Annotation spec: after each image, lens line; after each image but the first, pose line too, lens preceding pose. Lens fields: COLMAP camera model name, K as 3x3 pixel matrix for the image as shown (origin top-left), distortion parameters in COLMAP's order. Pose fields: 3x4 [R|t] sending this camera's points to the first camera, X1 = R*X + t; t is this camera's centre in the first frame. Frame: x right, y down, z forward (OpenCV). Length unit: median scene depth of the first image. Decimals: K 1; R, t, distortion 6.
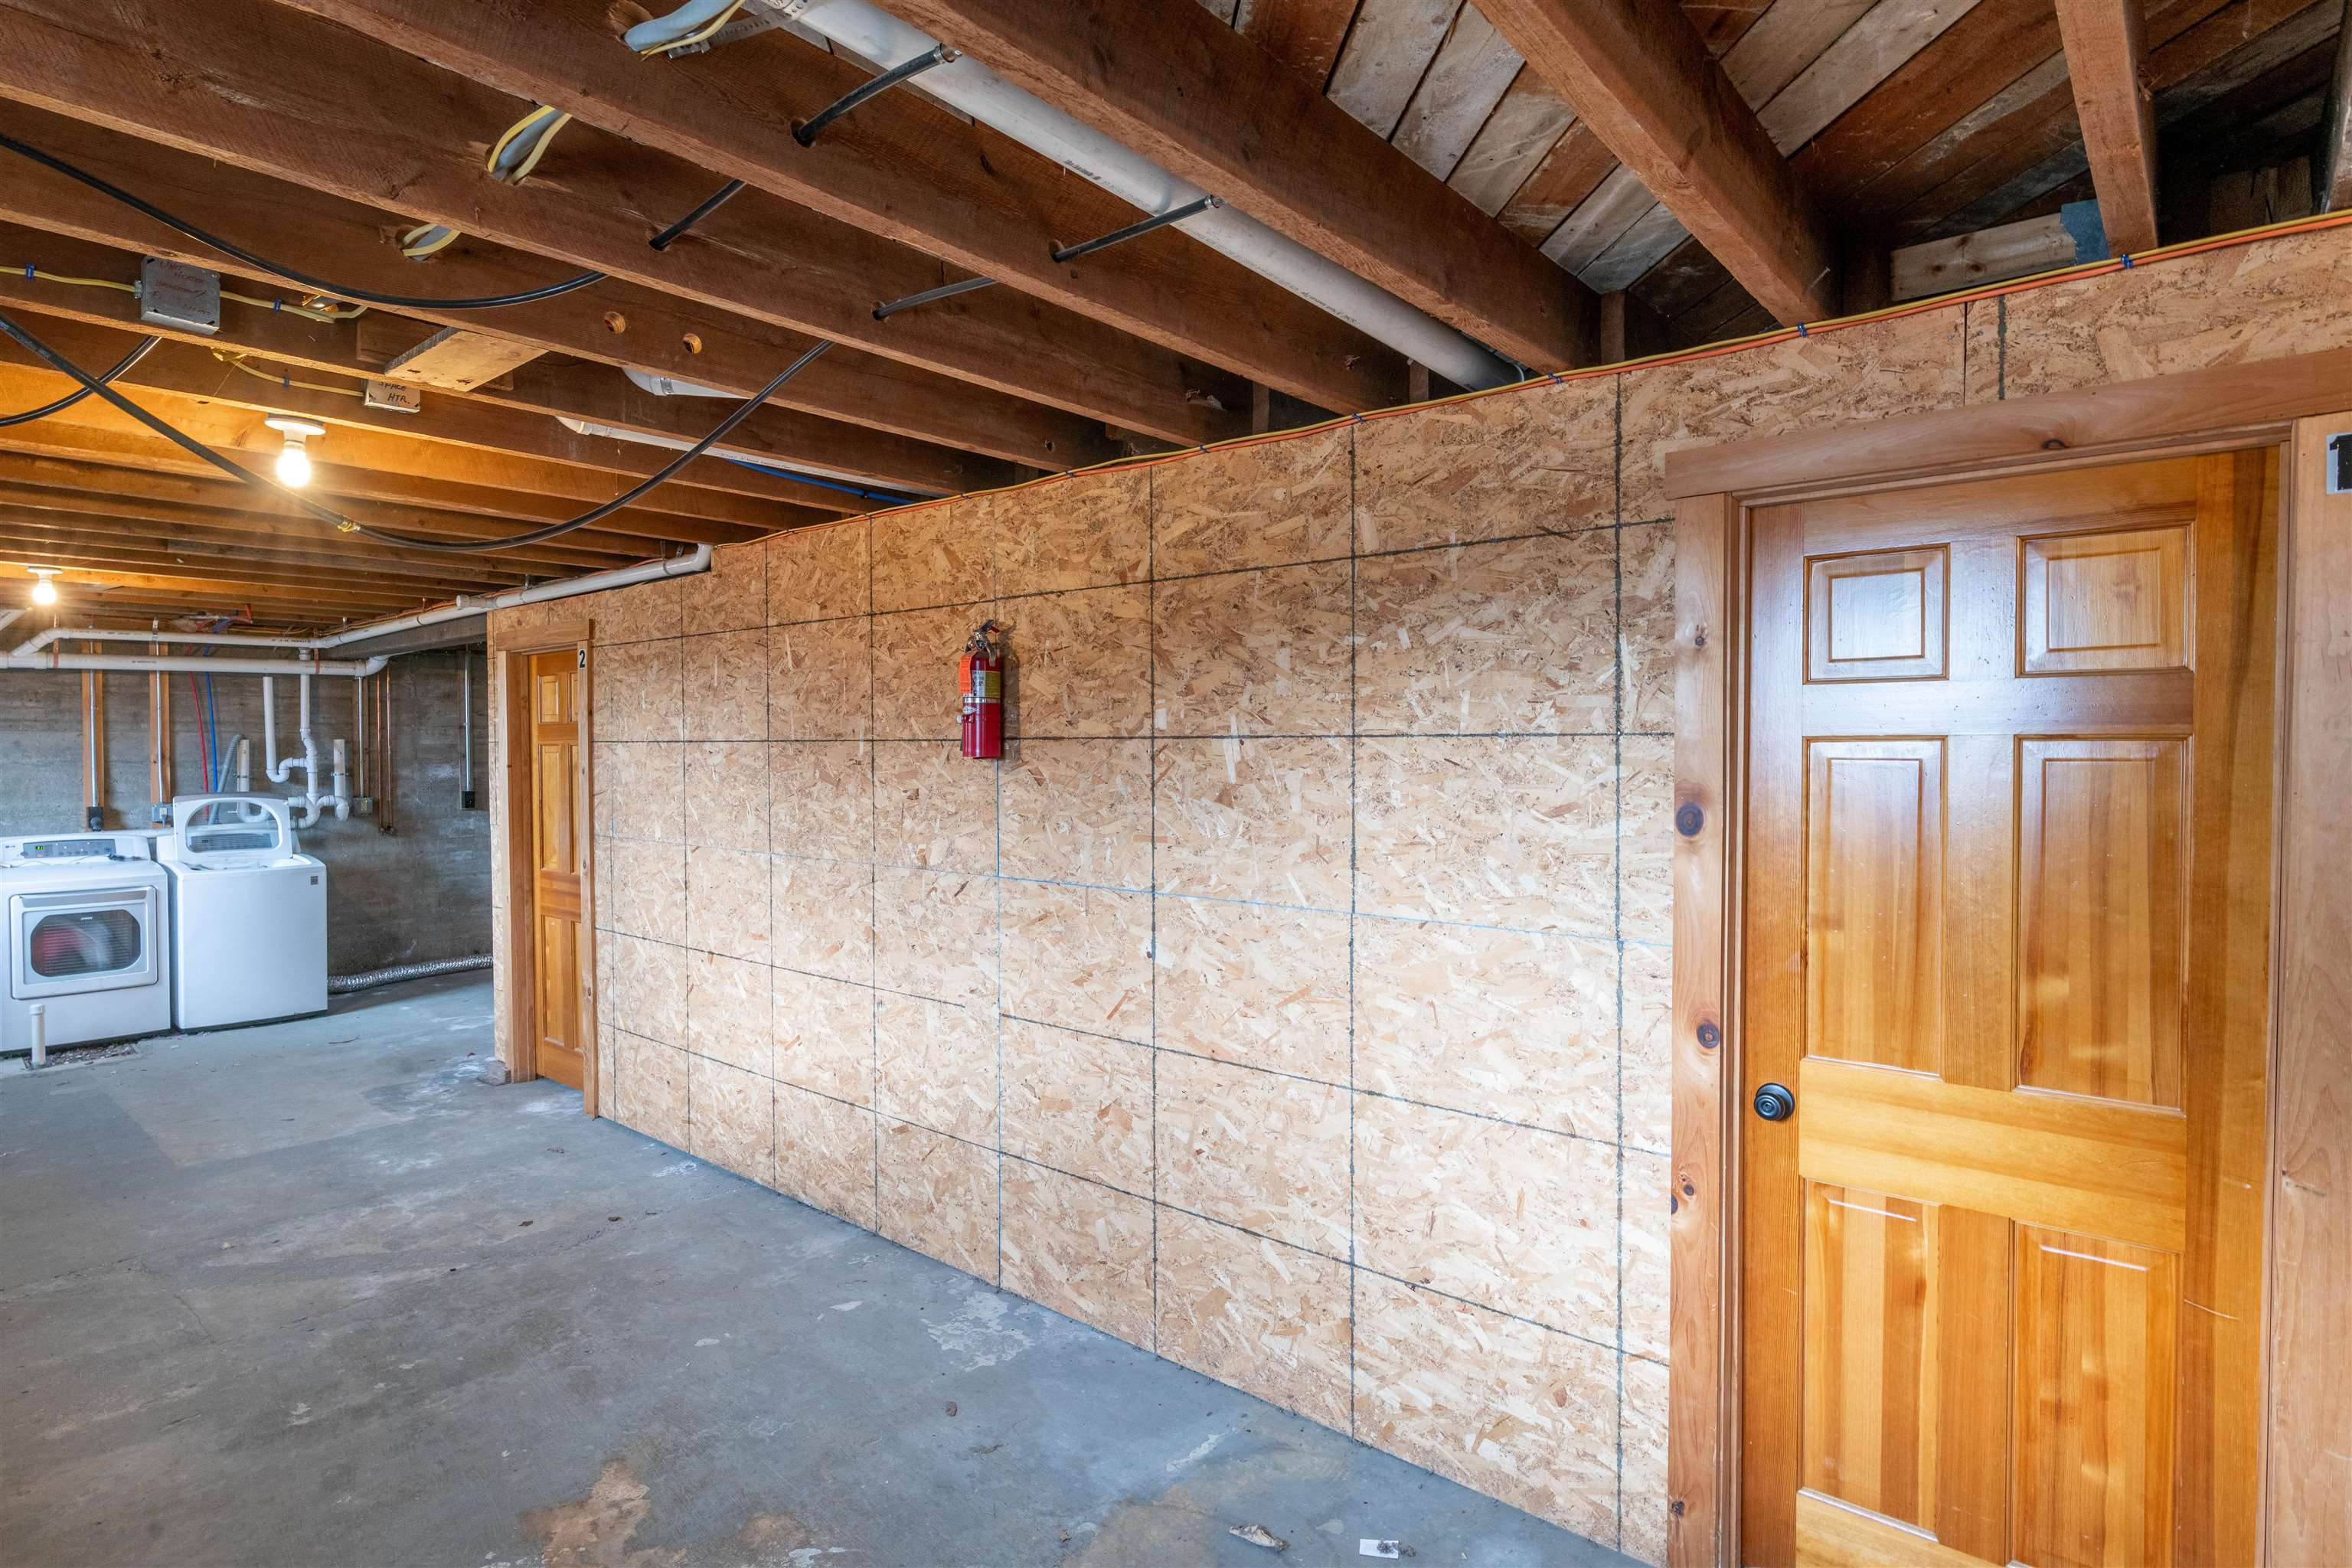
lens RADIAL K [[1212.2, 0, 1178.3], [0, 1212.2, 777.7], [0, 0, 1]] dist [0.001592, -0.001798]
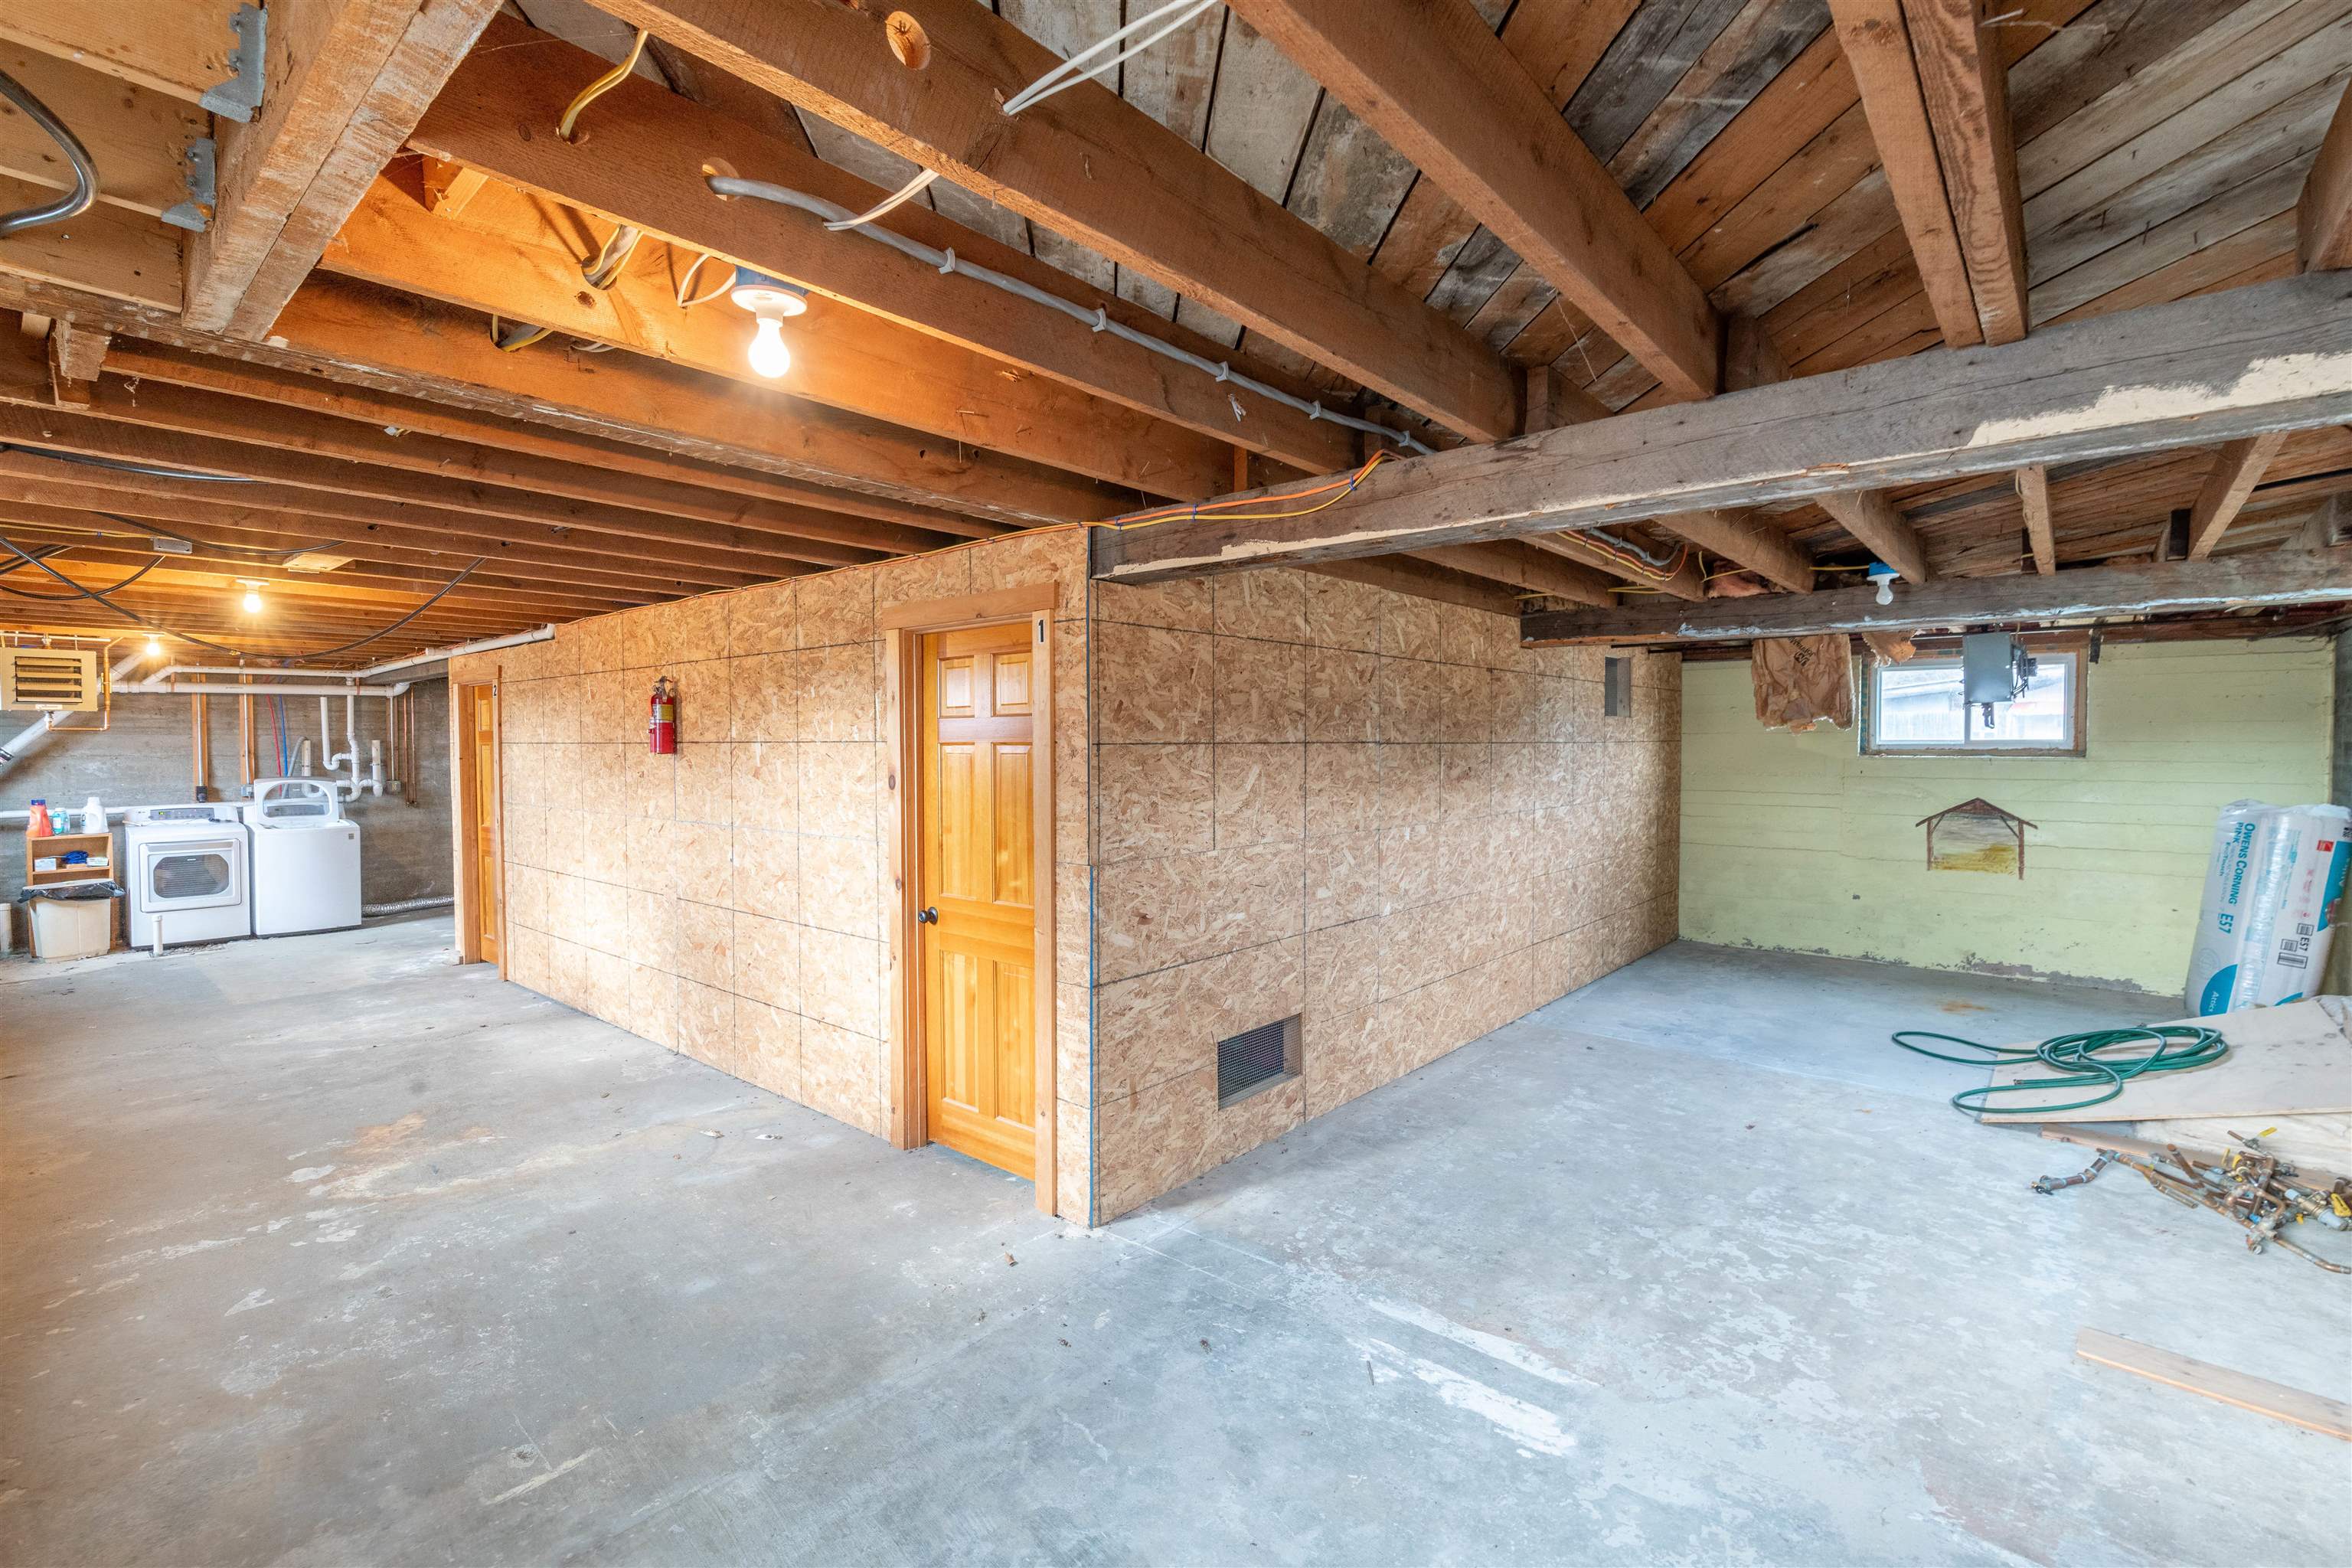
lens RADIAL K [[1032.9, 0, 1174.8], [0, 1032.9, 777.0], [0, 0, 1]] dist [0.001610, -0.000242]
pose [[0.999997, 0.001703, -0.001971, 0.358799], [-0.001694, 0.999988, 0.004540, 0.006417], [0.001979, -0.004537, 0.999988, -0.312318]]
